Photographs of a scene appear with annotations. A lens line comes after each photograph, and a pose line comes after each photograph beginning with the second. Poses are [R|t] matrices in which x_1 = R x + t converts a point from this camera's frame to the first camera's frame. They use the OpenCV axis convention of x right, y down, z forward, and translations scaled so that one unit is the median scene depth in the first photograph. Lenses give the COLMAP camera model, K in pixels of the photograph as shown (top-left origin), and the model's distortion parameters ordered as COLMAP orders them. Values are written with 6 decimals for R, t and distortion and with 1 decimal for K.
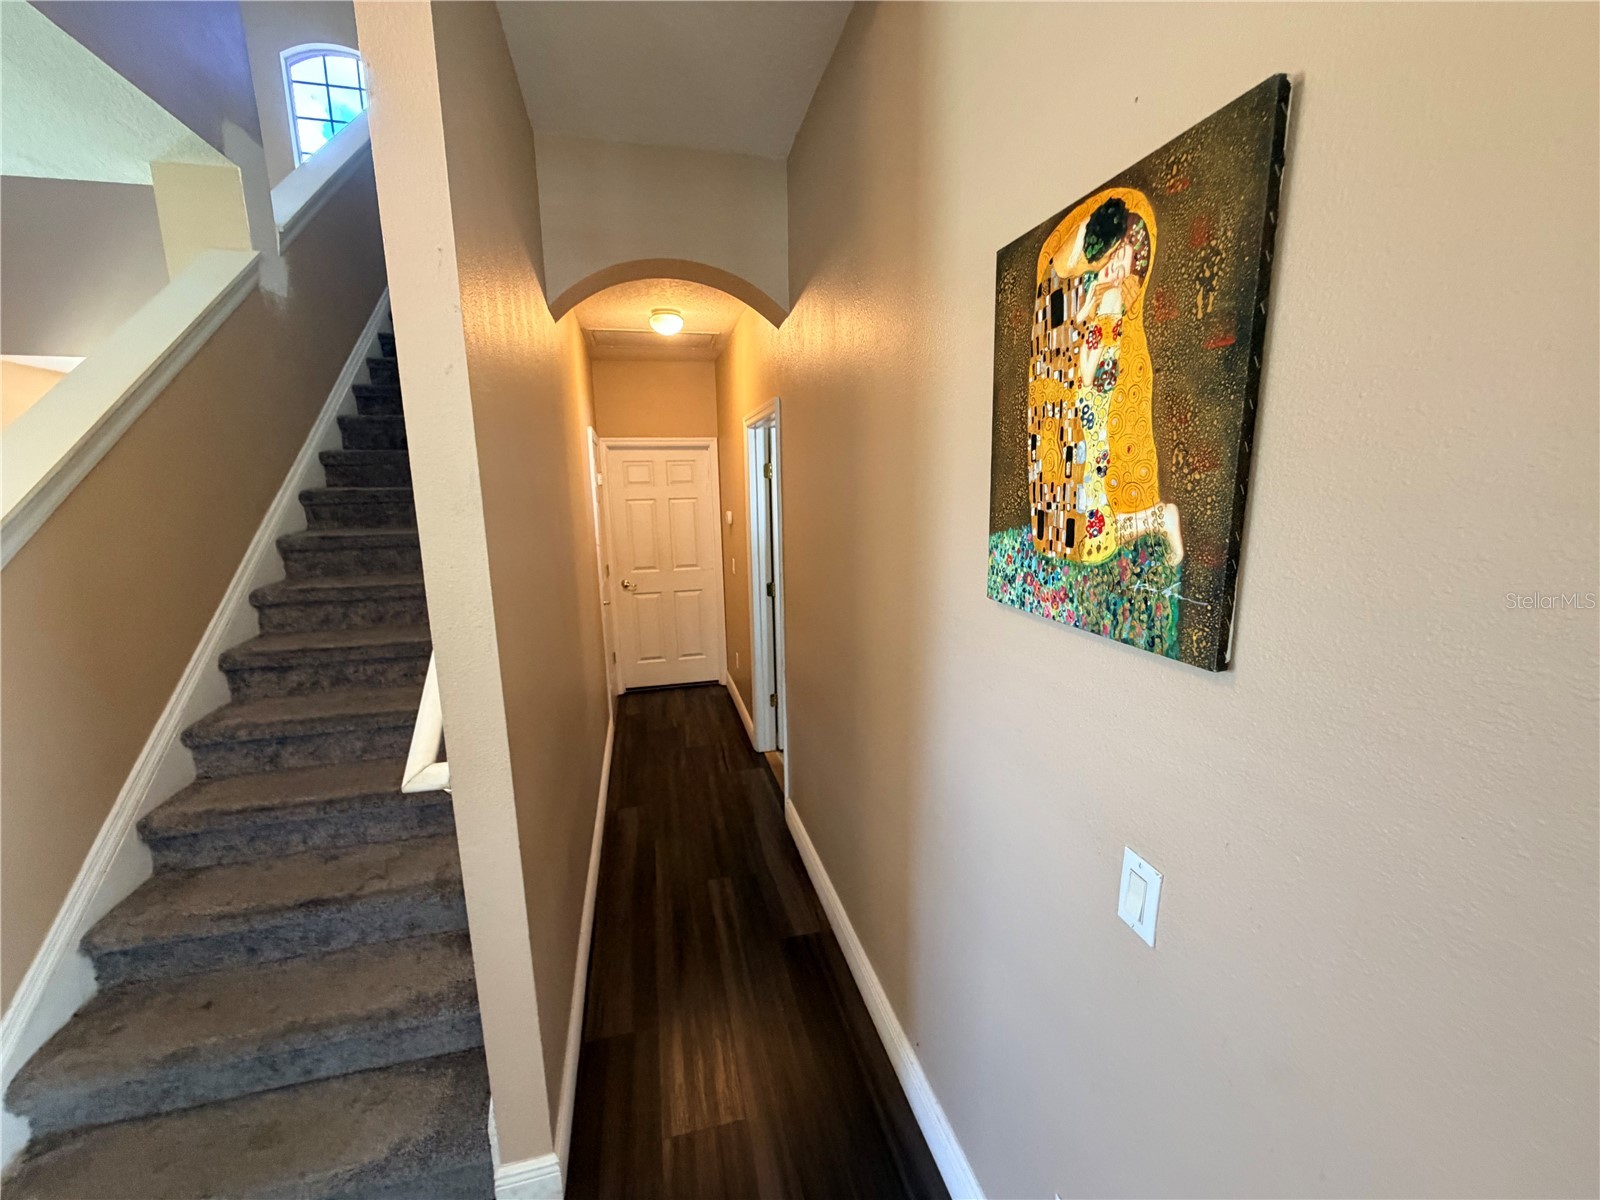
lens RADIAL K [[640.9, 0, 797.2], [0, 640.9, 602.9], [0, 0, 1]] dist [-0.002244, 0.001057]
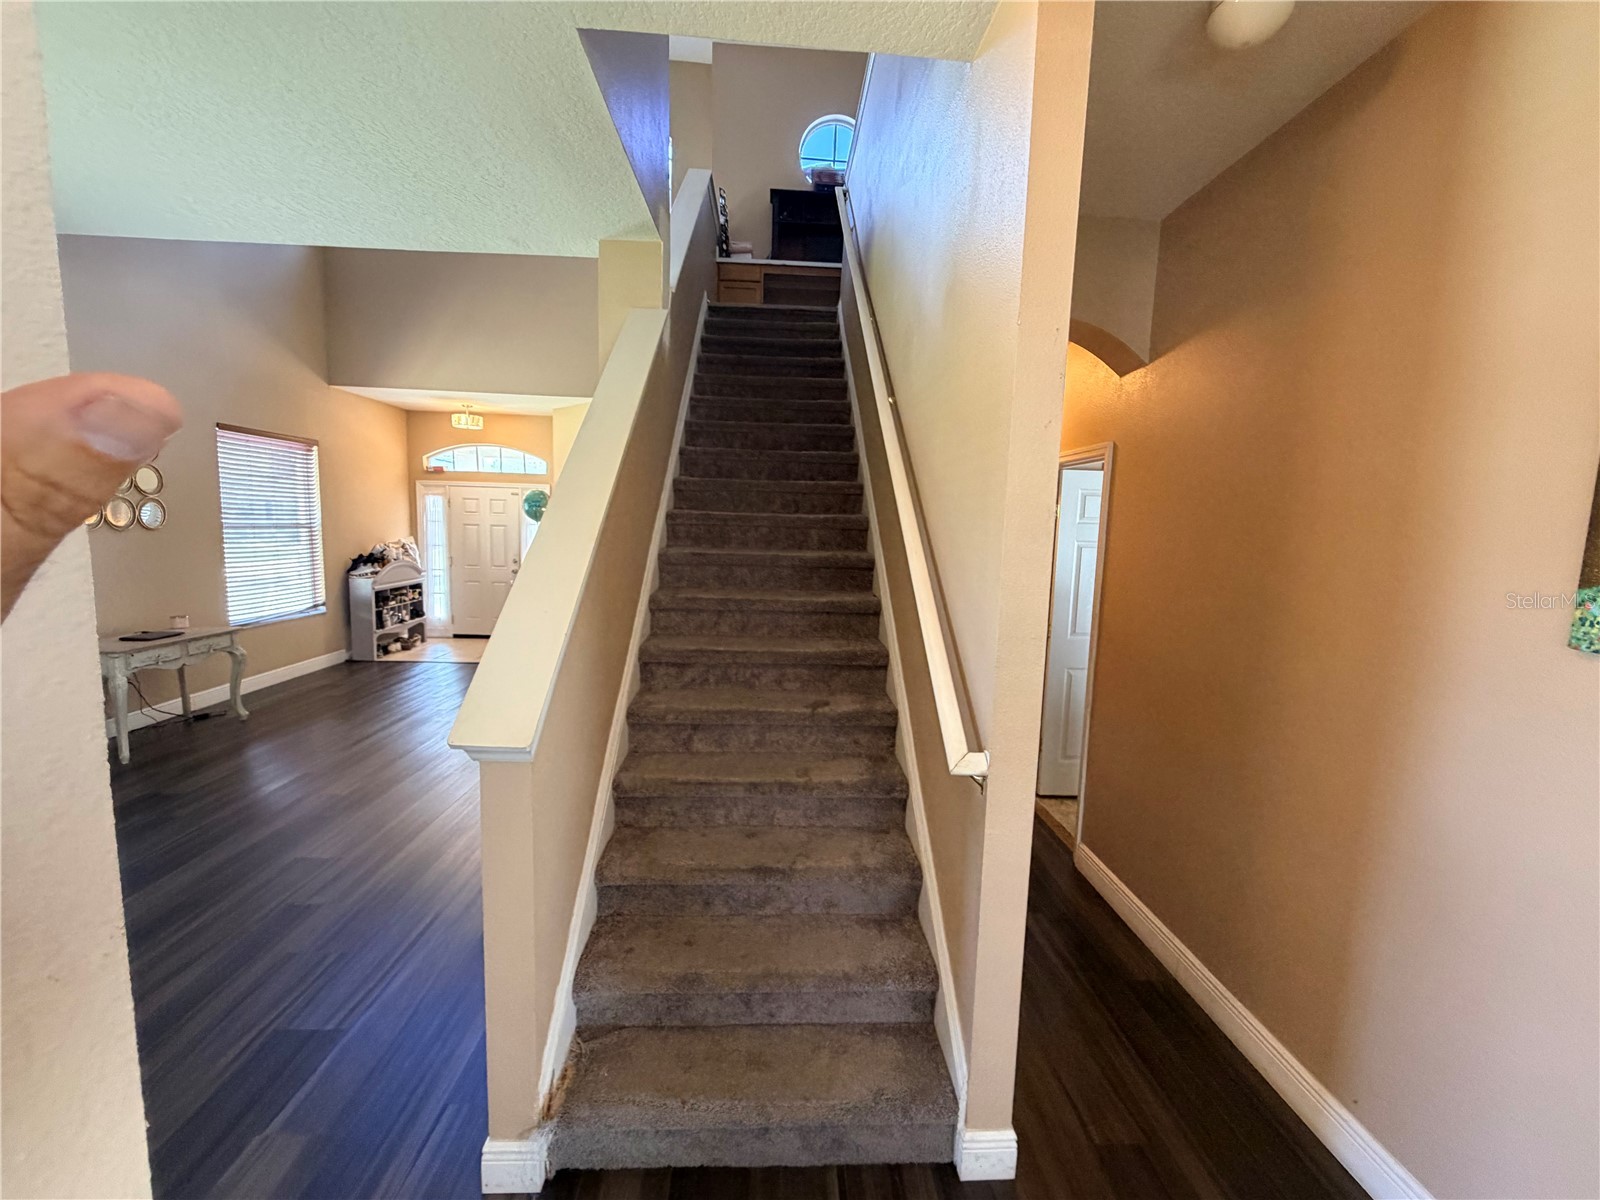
lens RADIAL K [[674.6, 0, 801.2], [0, 674.6, 604.9], [0, 0, 1]] dist [-0.000958, 0.000261]
pose [[0.980854, 0.068406, -0.182336, -0.448560], [-0.078788, 0.995621, -0.050305, 0.046216], [0.178096, 0.063708, 0.981949, -0.187111]]
